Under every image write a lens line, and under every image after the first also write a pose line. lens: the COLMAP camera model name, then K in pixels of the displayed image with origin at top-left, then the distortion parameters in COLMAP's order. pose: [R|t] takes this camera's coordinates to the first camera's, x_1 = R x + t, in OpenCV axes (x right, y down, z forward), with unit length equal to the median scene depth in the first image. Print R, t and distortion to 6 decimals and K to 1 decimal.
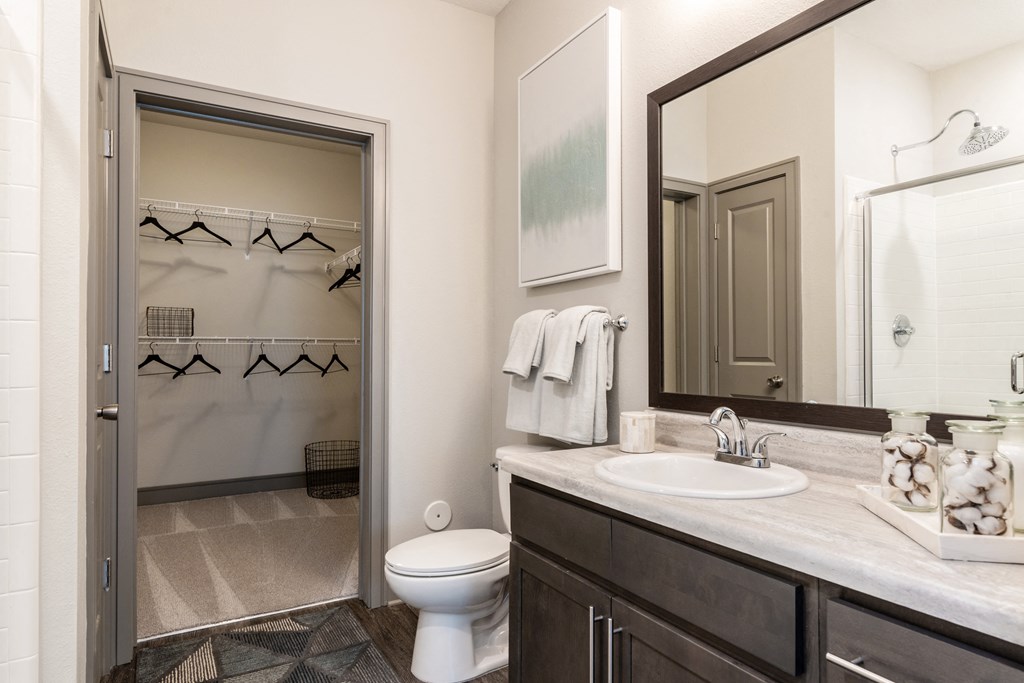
lens RADIAL K [[584.0, 0, 511.4], [0, 584.0, 343.0], [0, 0, 1]] dist [0.006790, -0.001522]
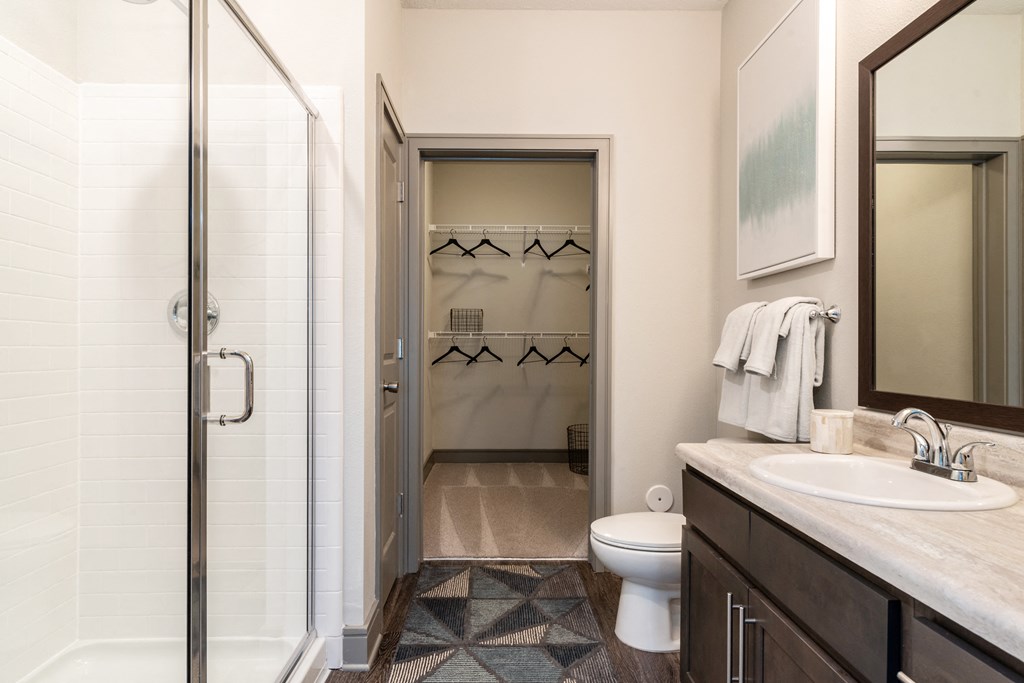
lens RADIAL K [[560.3, 0, 512.4], [0, 560.3, 341.3], [0, 0, 1]] dist [0.004027, -0.001222]
pose [[0.876648, 0.000603, -0.481132, 0.161599], [0.003885, 0.999958, 0.008331, -0.000978], [0.481117, -0.009173, 0.876608, -0.025030]]
